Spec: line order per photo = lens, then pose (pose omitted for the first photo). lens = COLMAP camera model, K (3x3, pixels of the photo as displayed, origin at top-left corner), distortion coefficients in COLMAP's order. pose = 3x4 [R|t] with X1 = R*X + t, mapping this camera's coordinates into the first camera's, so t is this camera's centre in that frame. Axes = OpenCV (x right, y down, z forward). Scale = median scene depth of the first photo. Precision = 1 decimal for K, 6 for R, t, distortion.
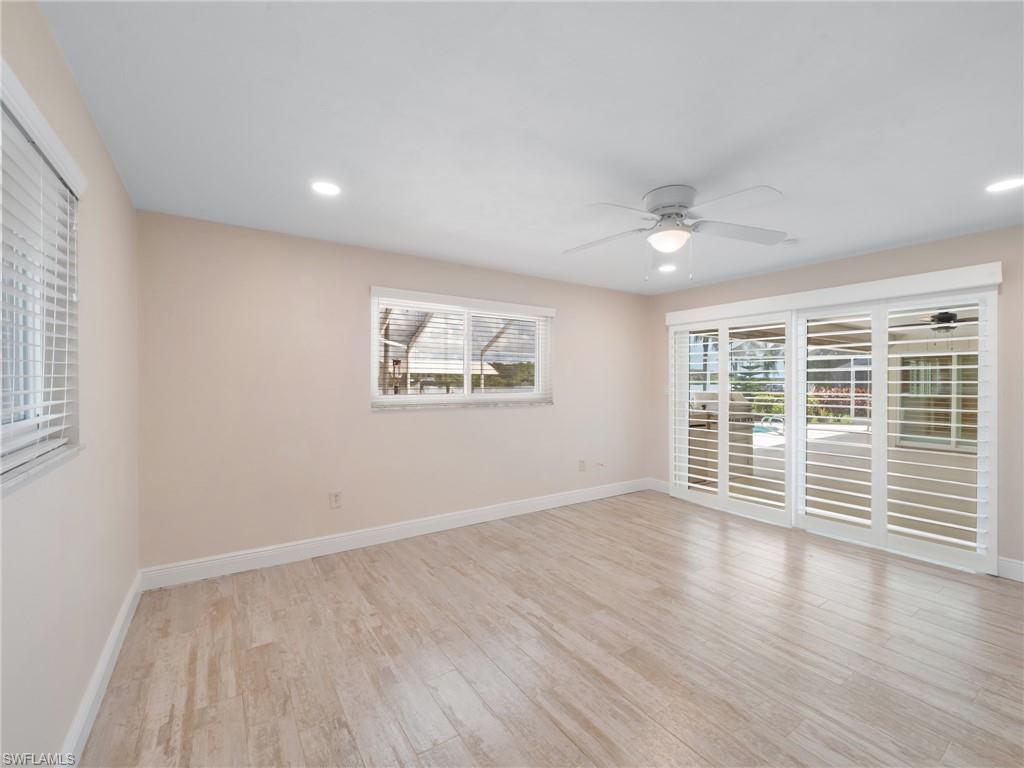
lens RADIAL K [[444.0, 0, 504.9], [0, 444.0, 383.8], [0, 0, 1]] dist [-0.015016, -0.000316]
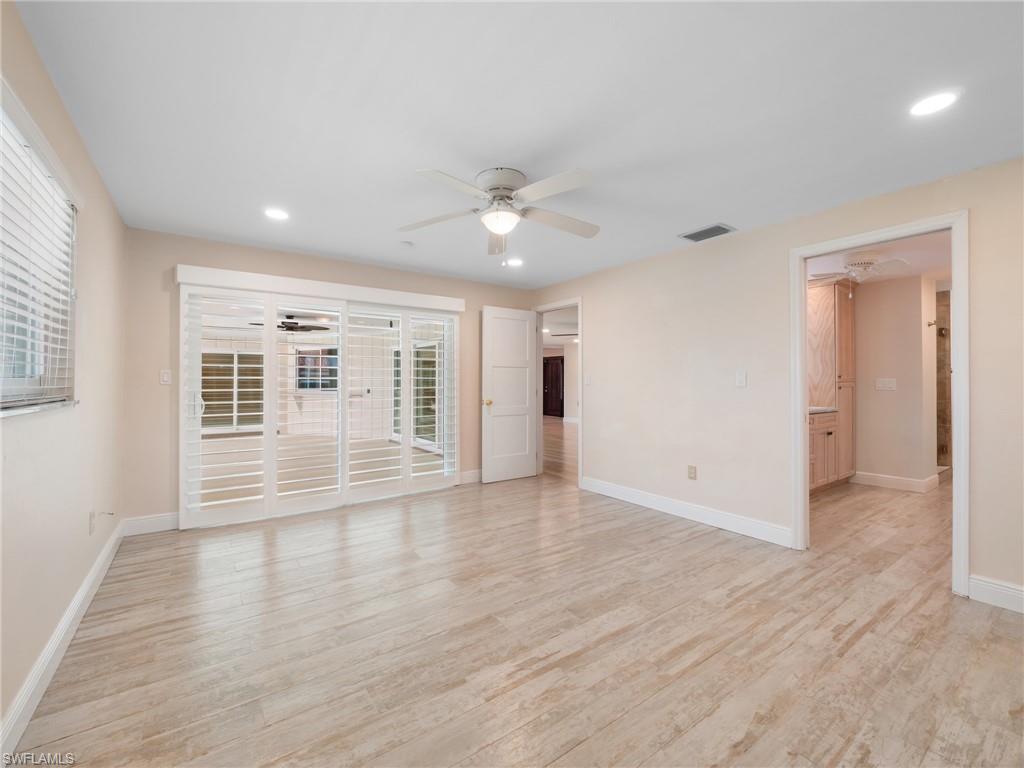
lens RADIAL K [[431.1, 0, 508.5], [0, 431.1, 376.5], [0, 0, 1]] dist [0.001014, -0.004211]
pose [[-0.041869, 0.005345, 0.999109, -0.594844], [0.003193, 0.999981, -0.005215, 0.035417], [-0.999118, 0.002971, -0.041885, 0.953921]]
